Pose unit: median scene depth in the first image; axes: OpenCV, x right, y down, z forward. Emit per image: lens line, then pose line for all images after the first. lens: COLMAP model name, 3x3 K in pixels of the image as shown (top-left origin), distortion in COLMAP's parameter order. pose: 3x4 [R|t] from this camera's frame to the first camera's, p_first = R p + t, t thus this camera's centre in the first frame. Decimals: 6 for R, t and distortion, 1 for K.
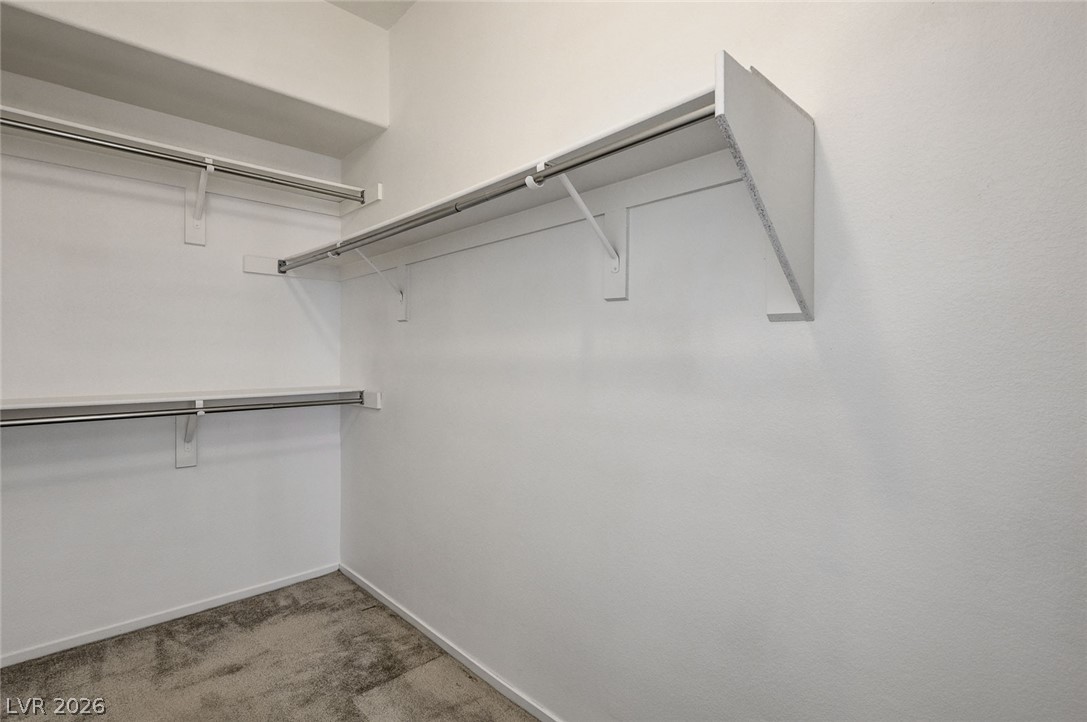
lens RADIAL K [[516.6, 0, 539.5], [0, 516.6, 359.8], [0, 0, 1]] dist [-0.000012, -0.000256]
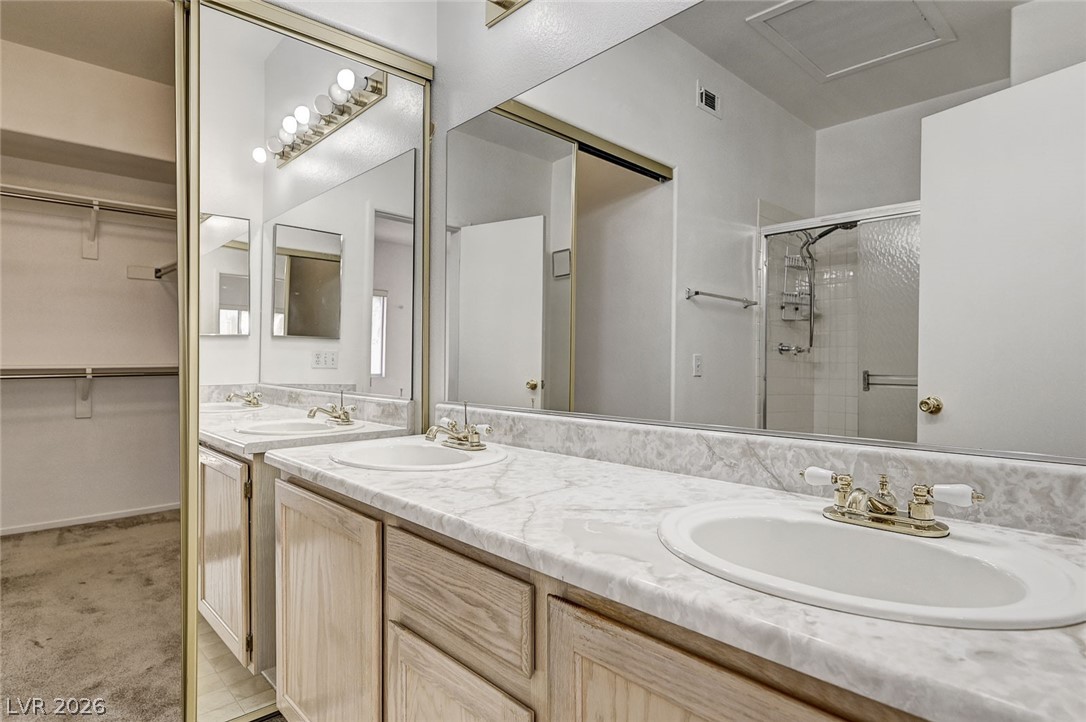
lens RADIAL K [[574.2, 0, 545.3], [0, 574.2, 361.8], [0, 0, 1]] dist [-0.020746, 0.000545]
pose [[0.999902, -0.000045, 0.014004, 0.563440], [0.000076, 0.999998, -0.002162, 0.061116], [-0.014004, 0.002163, 0.999900, -0.567997]]
